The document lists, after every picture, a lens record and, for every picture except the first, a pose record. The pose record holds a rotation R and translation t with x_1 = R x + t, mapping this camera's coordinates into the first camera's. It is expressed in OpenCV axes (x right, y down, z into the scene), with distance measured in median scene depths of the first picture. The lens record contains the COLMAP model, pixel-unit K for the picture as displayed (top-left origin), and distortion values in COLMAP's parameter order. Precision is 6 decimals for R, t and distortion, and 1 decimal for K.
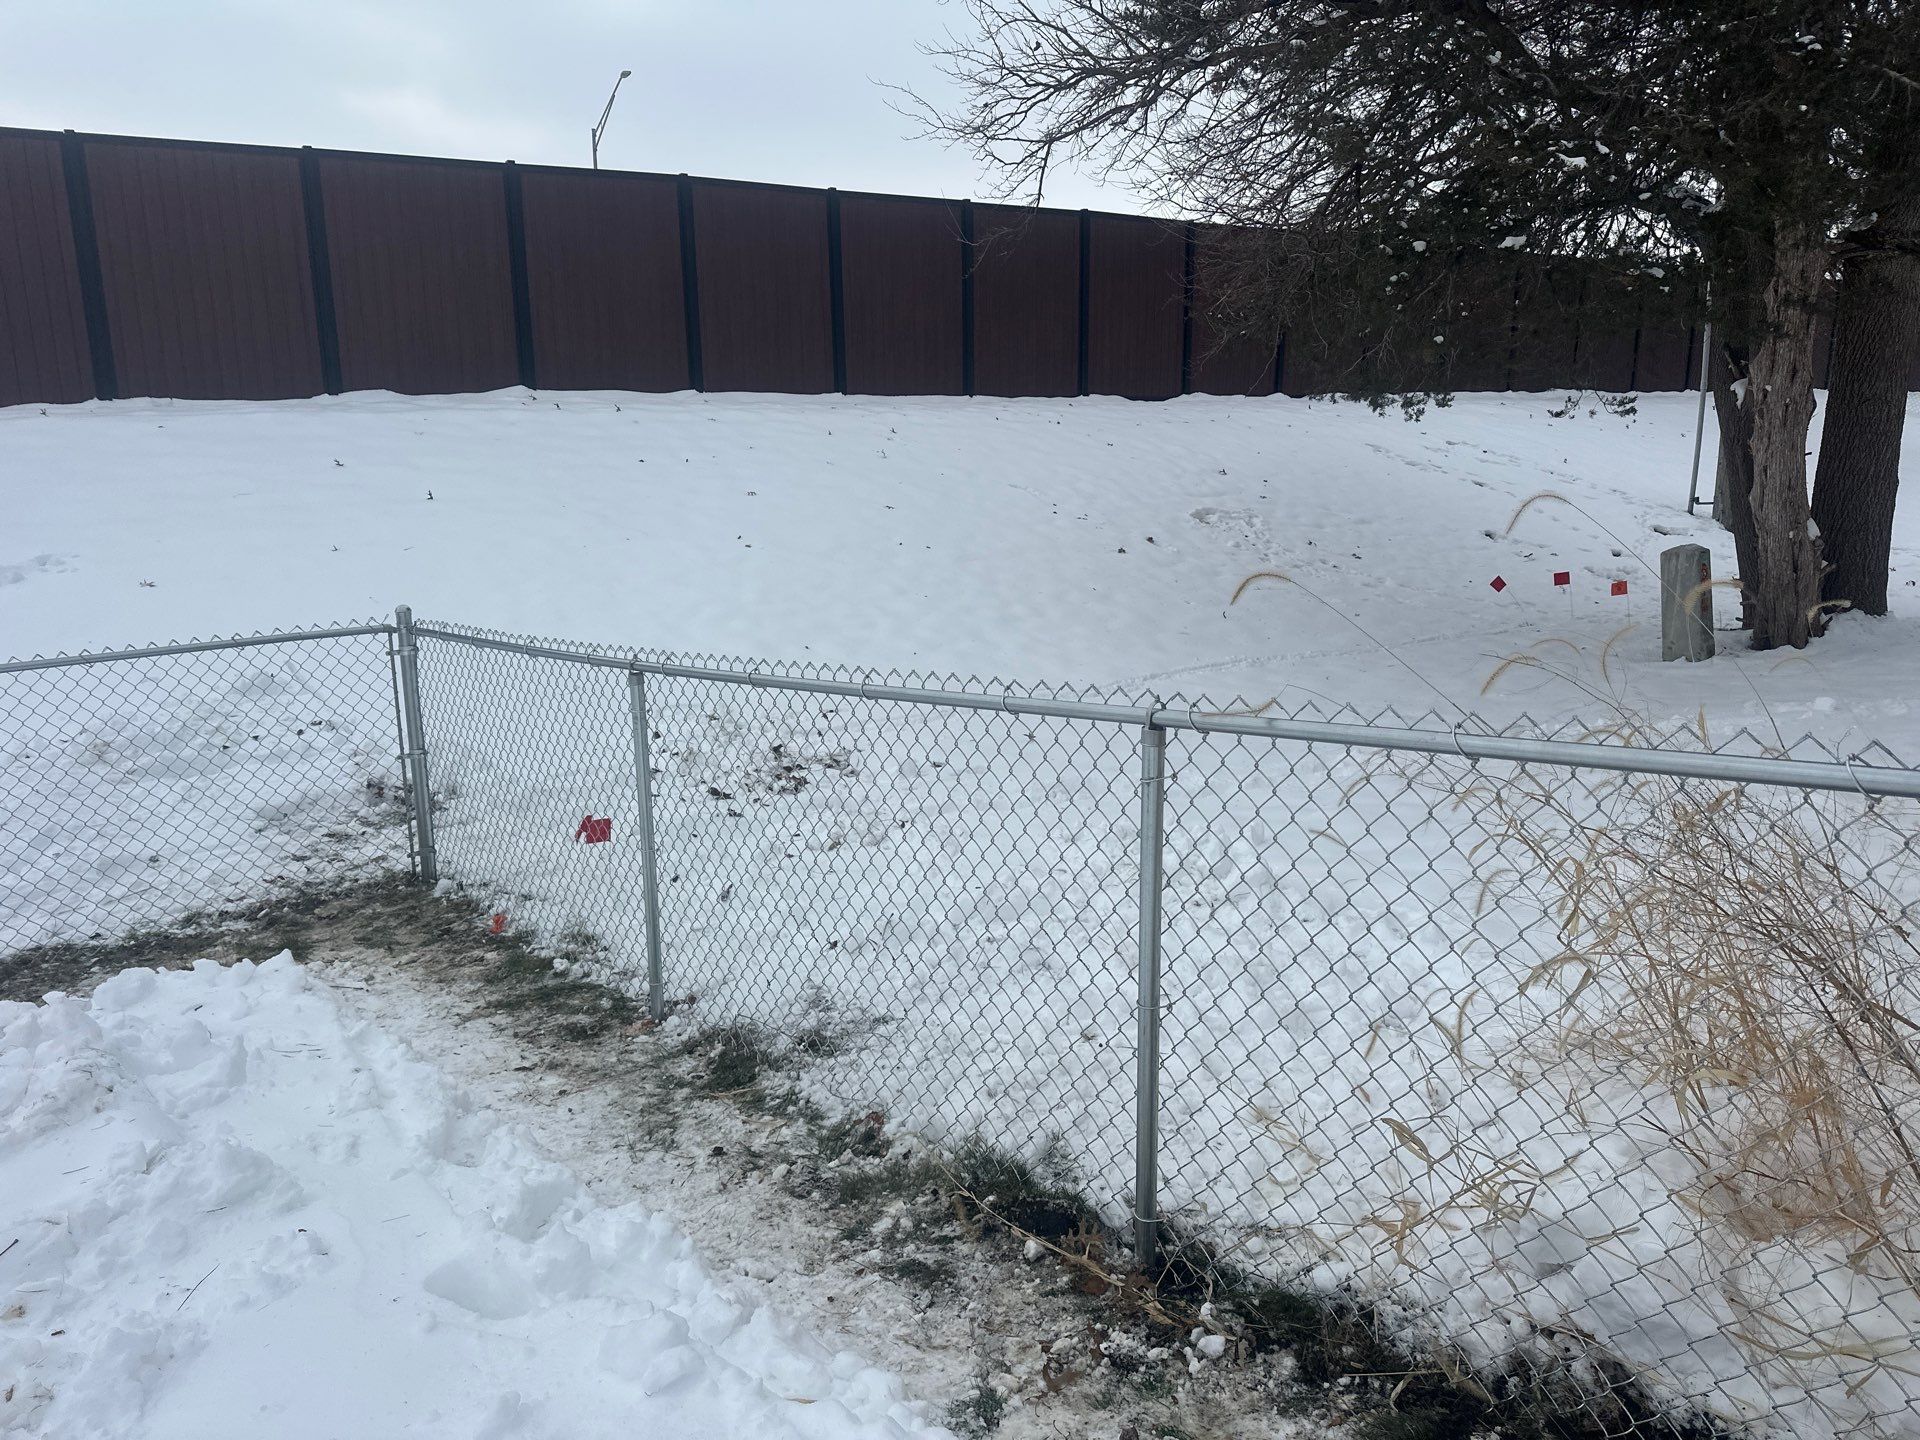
lens RADIAL K [[1335.0, 0, 951.3], [0, 1335.0, 717.5], [0, 0, 1]] dist [0.098756, -0.127331]
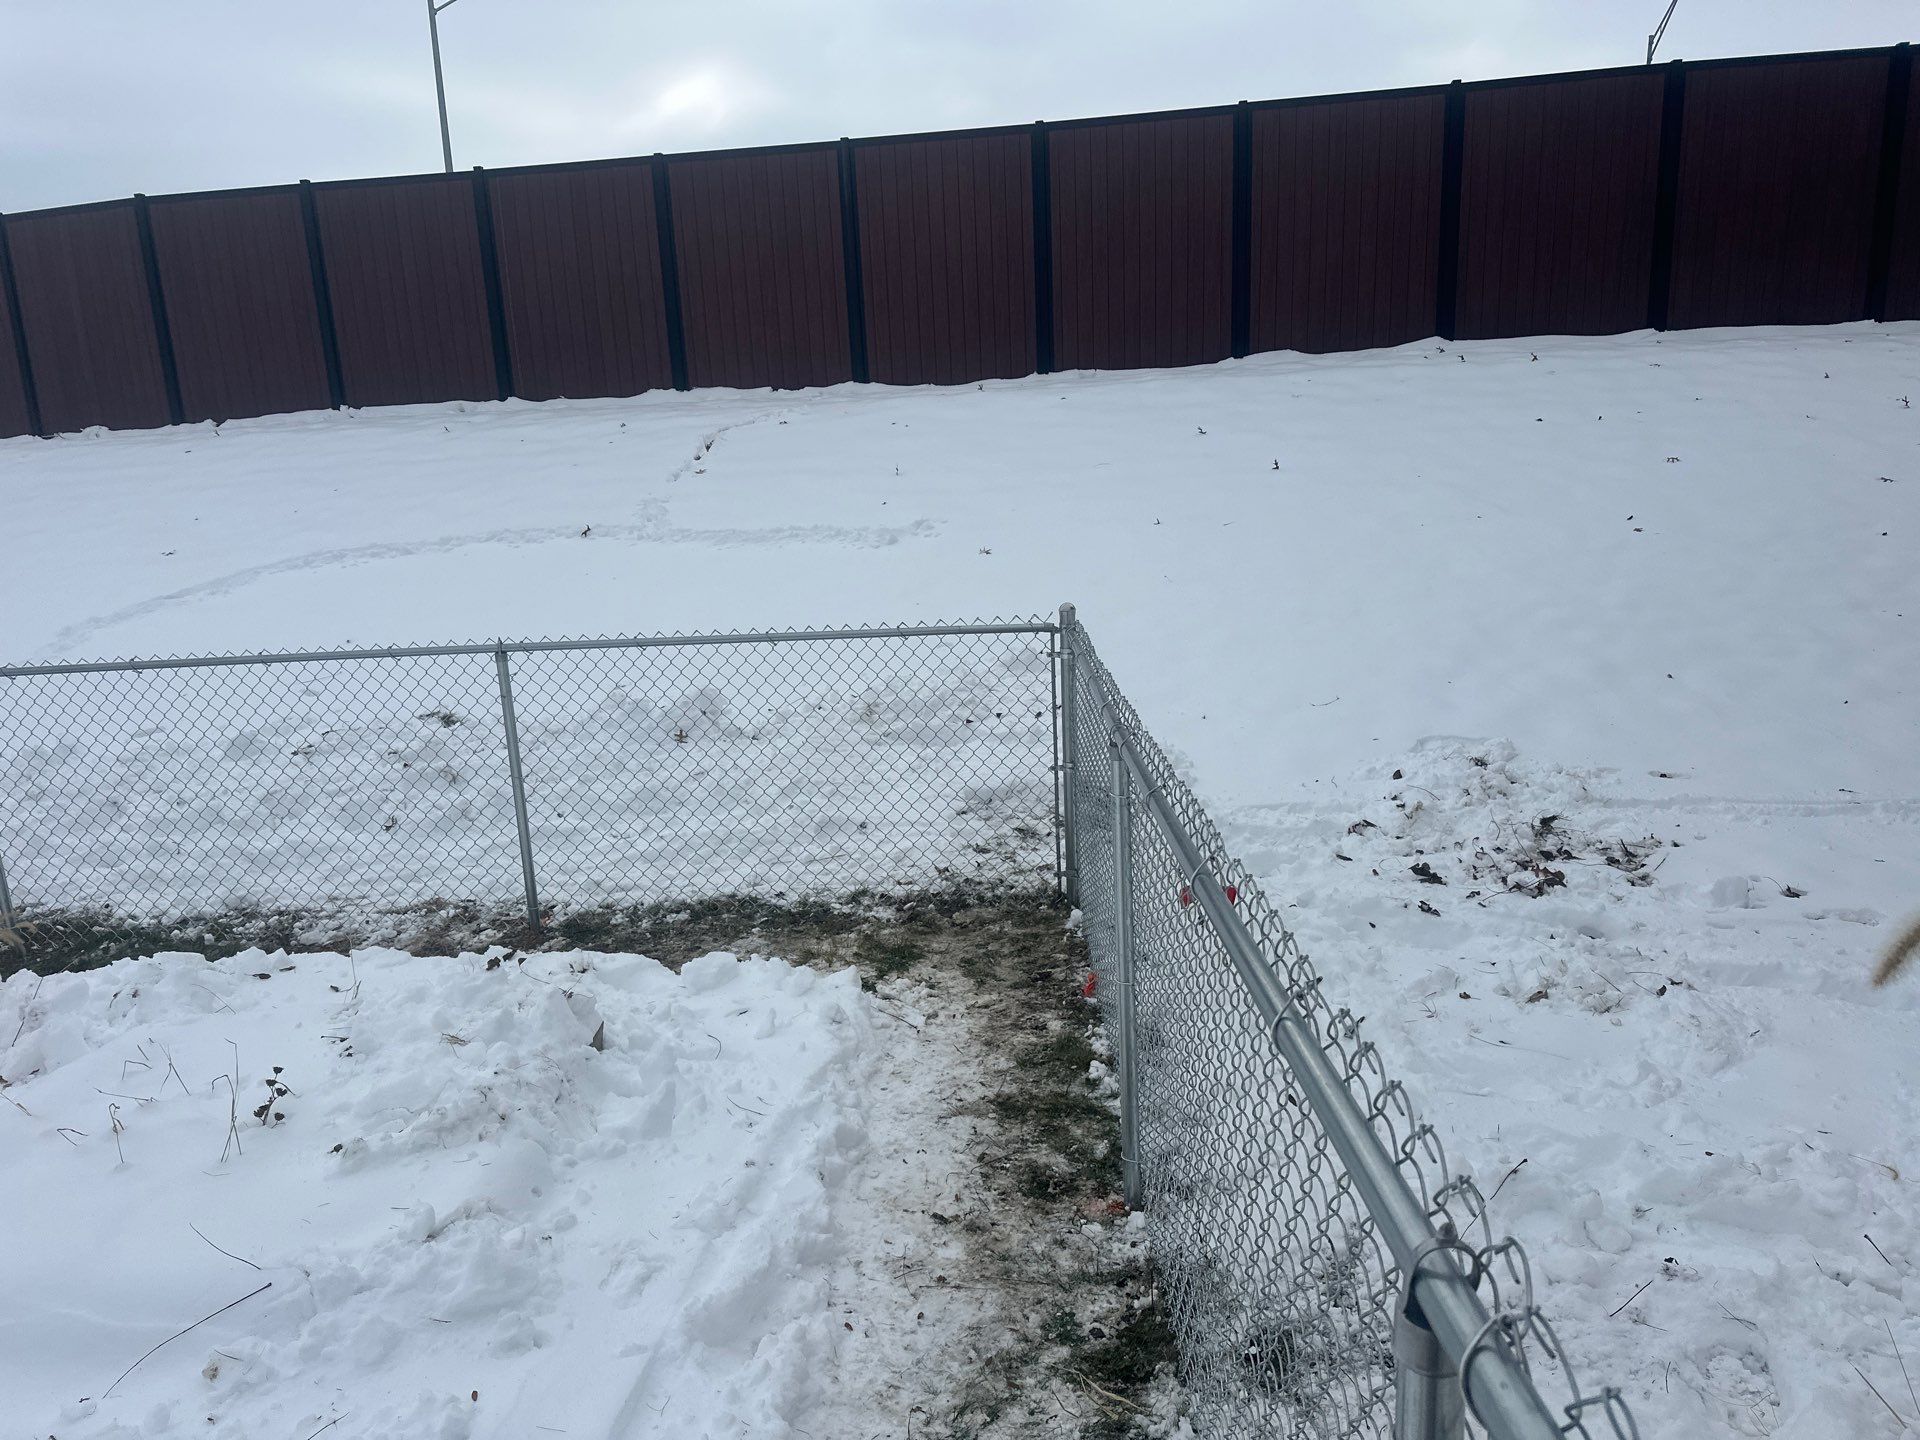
lens RADIAL K [[1329.5, 0, 954.4], [0, 1329.5, 719.8], [0, 0, 1]] dist [0.173940, -0.318743]
pose [[0.761828, 0.135475, -0.633454, 0.113470], [-0.113652, 0.990671, 0.075188, -0.066988], [0.637731, 0.014713, 0.770119, 0.283526]]
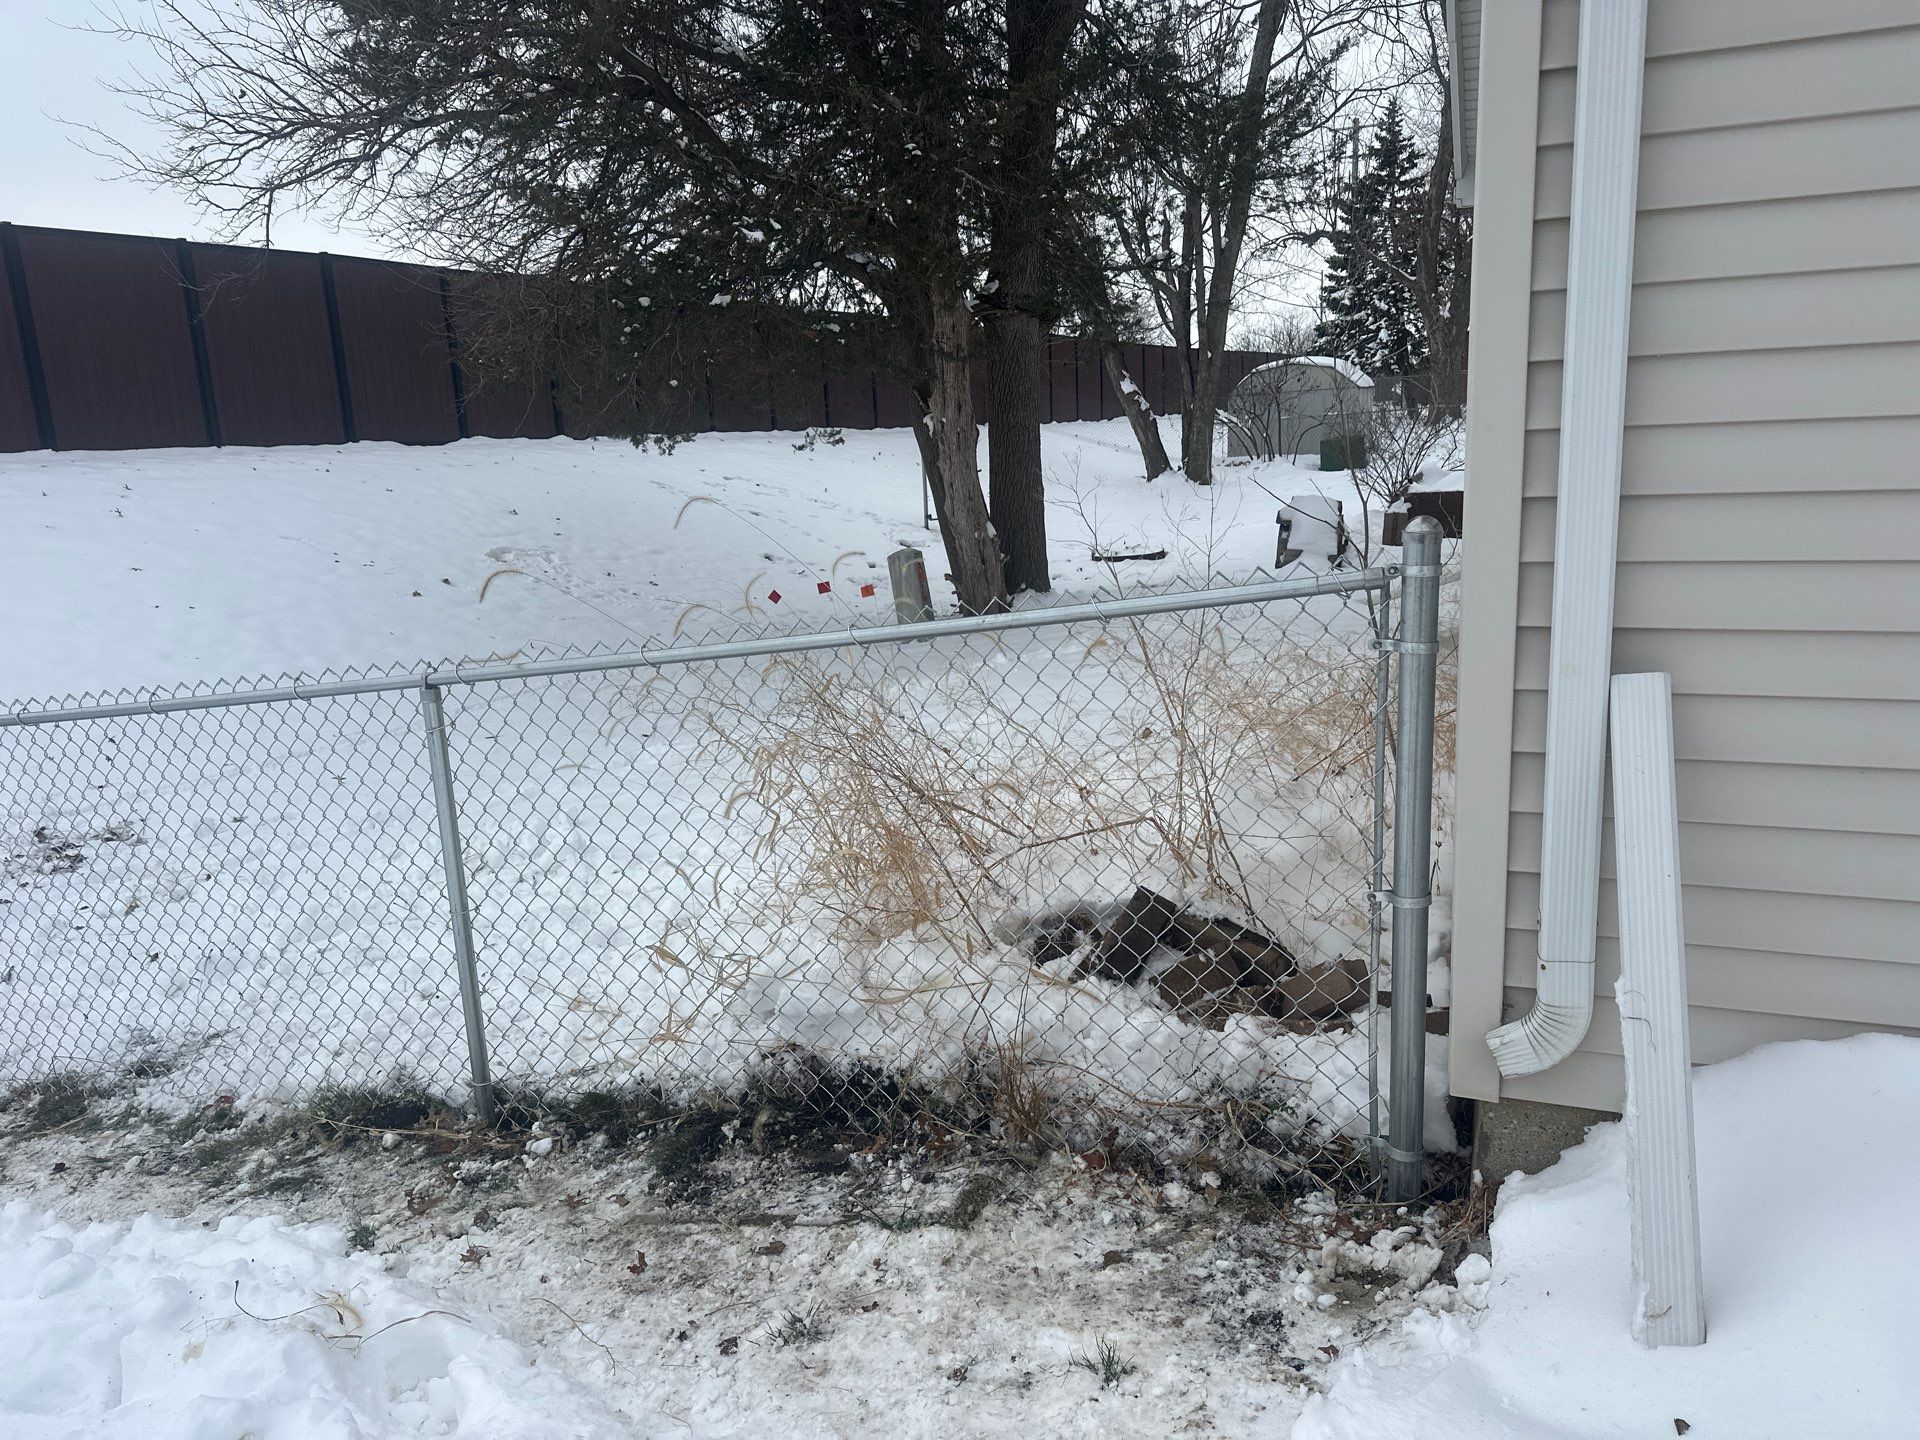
lens RADIAL K [[1341.5, 0, 954.1], [0, 1341.5, 726.5], [0, 0, 1]] dist [0.034618, -0.044671]
pose [[0.874719, -0.133842, 0.465782, -0.005049], [0.144569, 0.989412, 0.012812, 0.040602], [-0.462564, 0.056131, 0.884807, -0.144691]]
